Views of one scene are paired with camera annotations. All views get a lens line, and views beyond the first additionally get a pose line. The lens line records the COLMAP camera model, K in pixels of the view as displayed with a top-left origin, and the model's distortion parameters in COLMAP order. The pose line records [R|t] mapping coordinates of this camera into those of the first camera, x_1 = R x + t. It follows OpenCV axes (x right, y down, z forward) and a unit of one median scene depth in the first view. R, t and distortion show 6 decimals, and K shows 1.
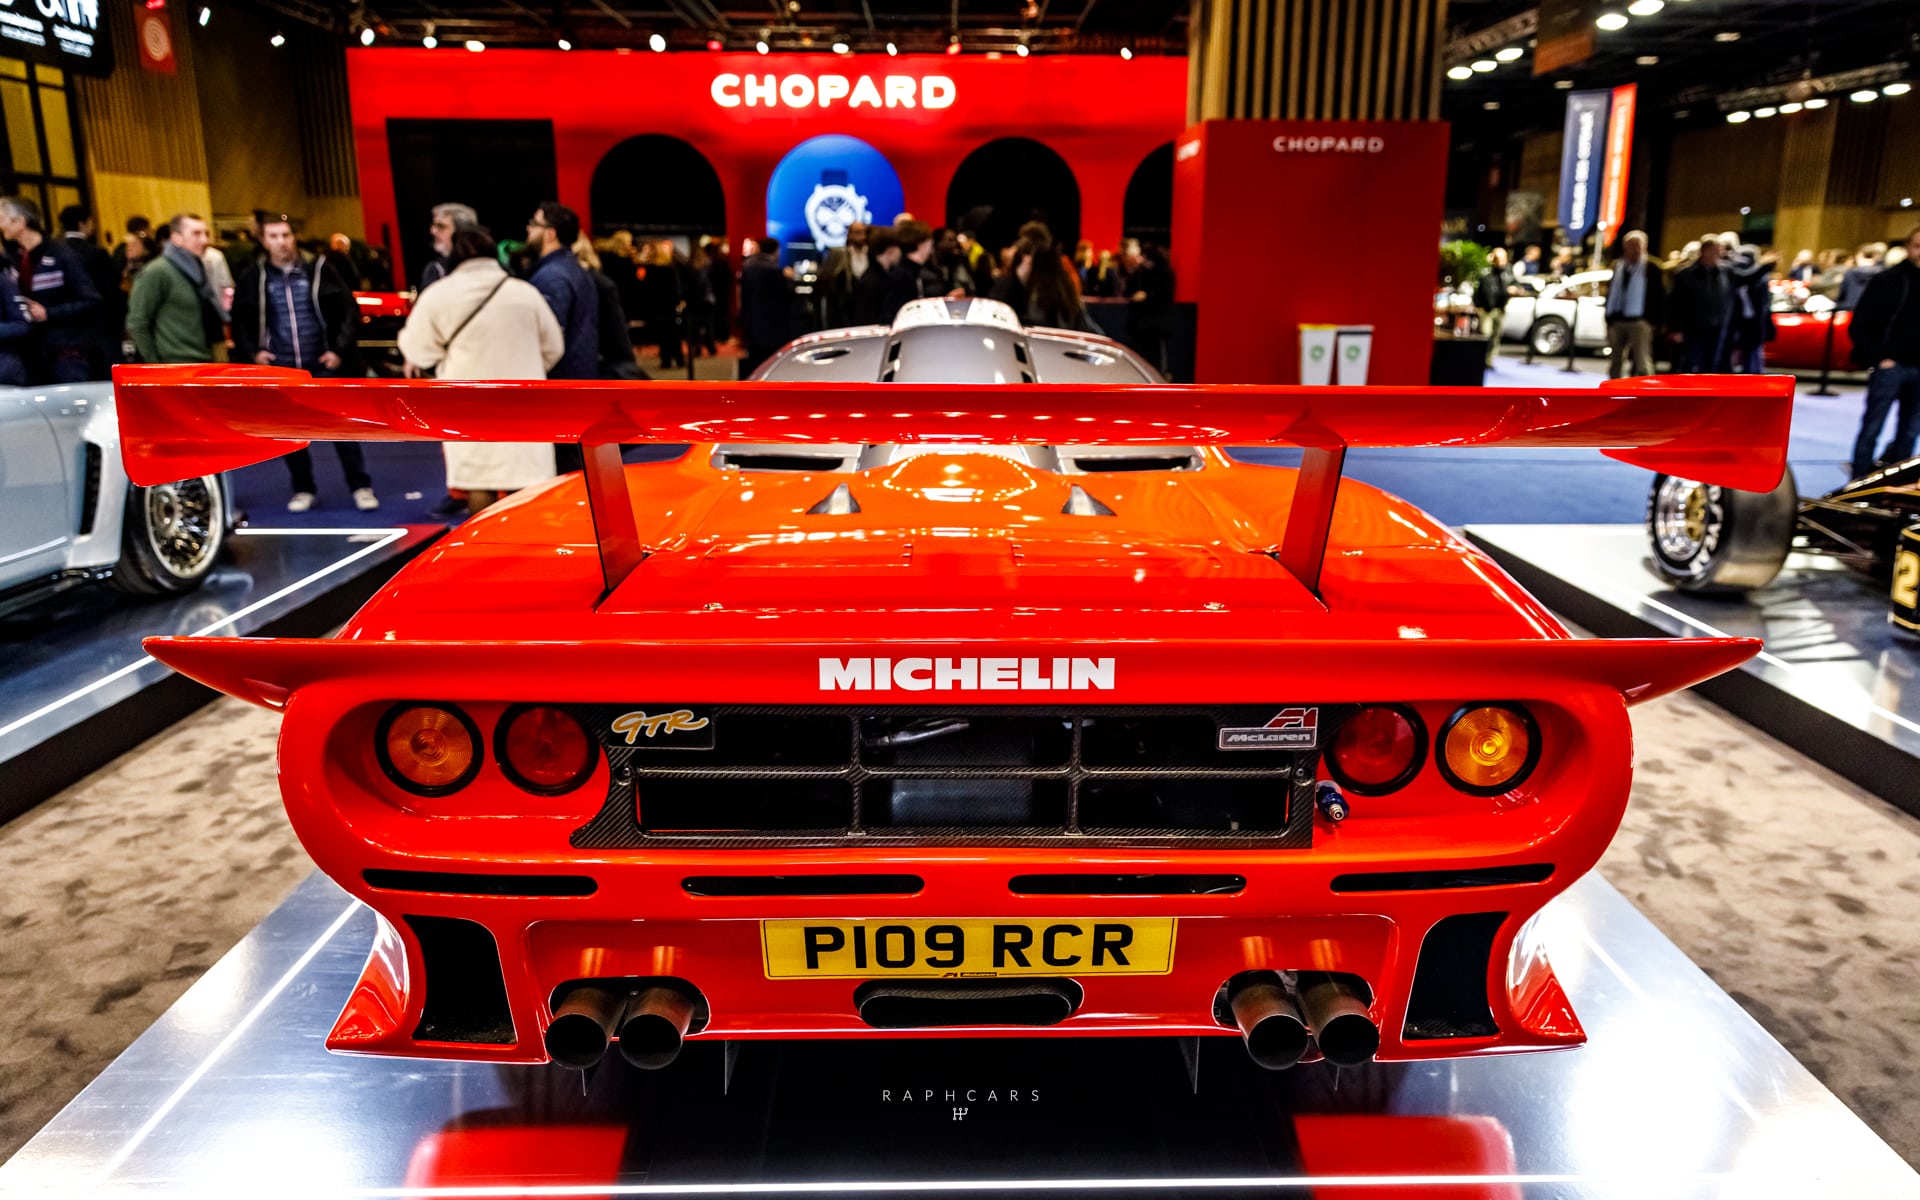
lens RADIAL K [[1311.8, 0, 992.0], [0, 1311.8, 594.0], [0, 0, 1]] dist [0.004135, -0.000298]
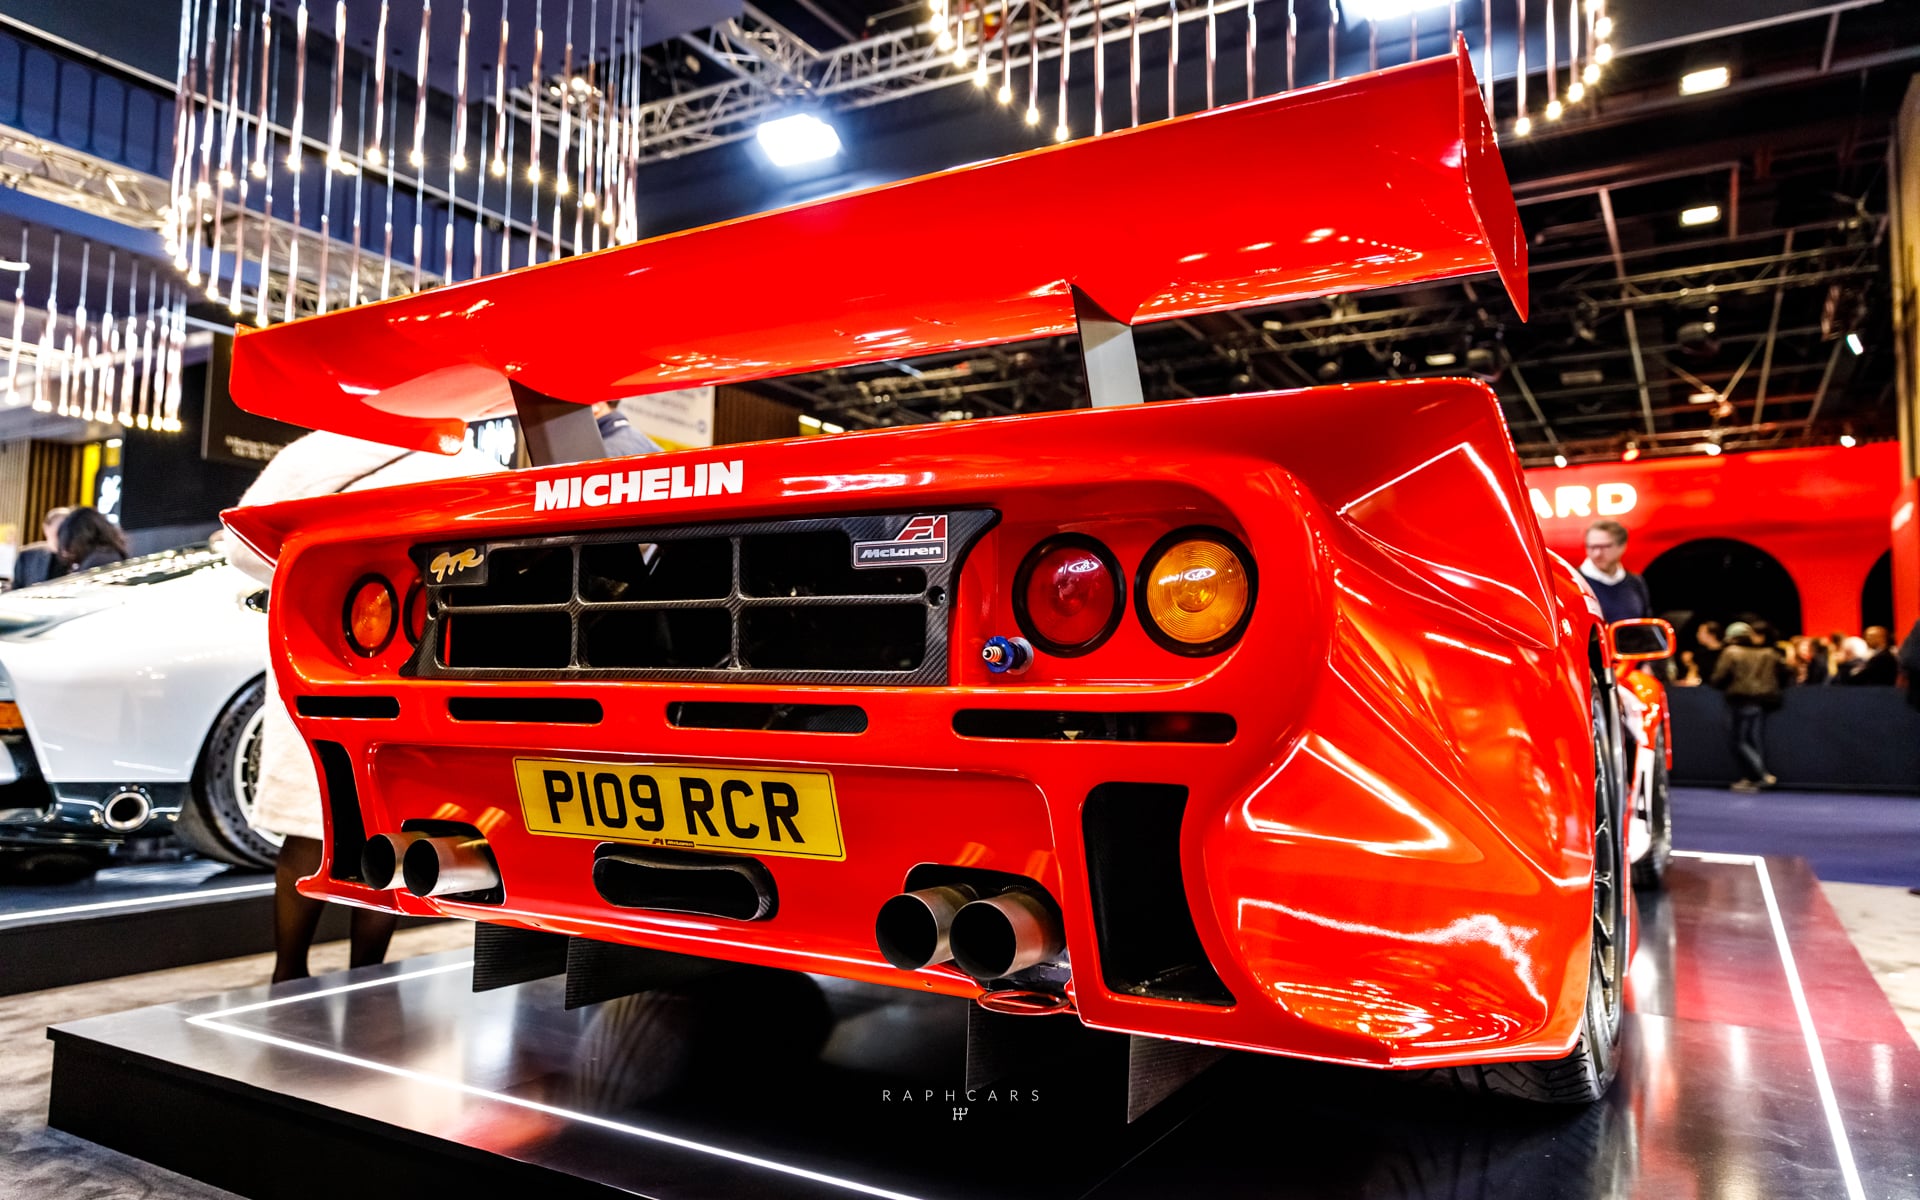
lens RADIAL K [[1285.4, 0, 960.0], [0, 1285.4, 600.0], [0, 0, 1]] dist [-0.004153, -0.002584]
pose [[0.844130, -0.041287, -0.534547, 0.685583], [-0.137738, 0.946866, -0.290642, 0.374753], [0.518144, 0.318967, 0.793591, 0.314561]]
